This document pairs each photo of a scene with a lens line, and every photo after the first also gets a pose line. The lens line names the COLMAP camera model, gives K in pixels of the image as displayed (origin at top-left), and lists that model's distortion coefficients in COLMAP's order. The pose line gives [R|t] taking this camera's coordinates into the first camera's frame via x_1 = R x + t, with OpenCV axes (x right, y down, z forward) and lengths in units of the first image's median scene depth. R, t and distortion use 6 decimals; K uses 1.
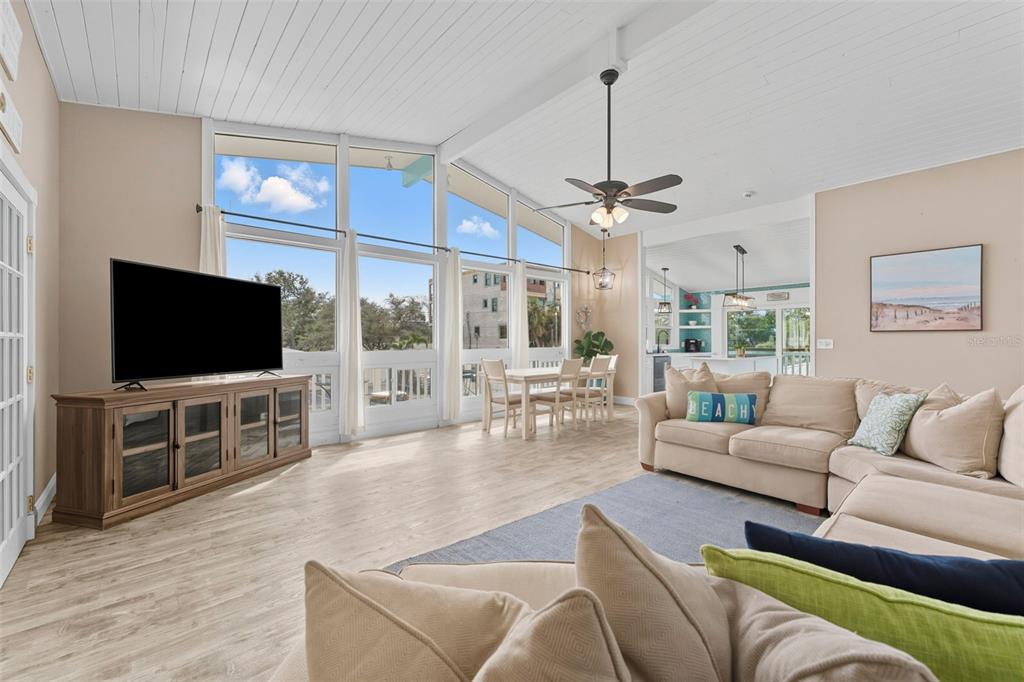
lens RADIAL K [[416.1, 0, 512.0], [0, 416.1, 341.0], [0, 0, 1]] dist [-0.002096, -0.000366]
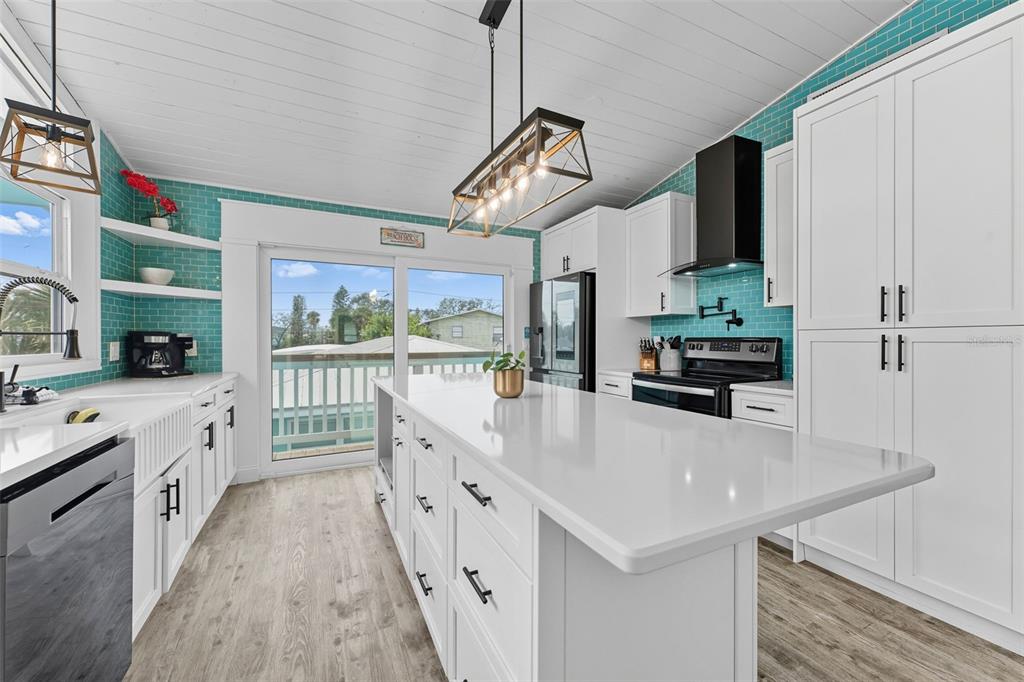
lens RADIAL K [[416.1, 0, 512.0], [0, 416.1, 341.0], [0, 0, 1]] dist [0.055732, 0.000019]
pose [[0.270485, -0.004329, 0.962715, 0.211788], [-0.000970, 0.999988, 0.004769, 0.000259], [-0.962724, -0.002224, 0.270477, 0.680730]]
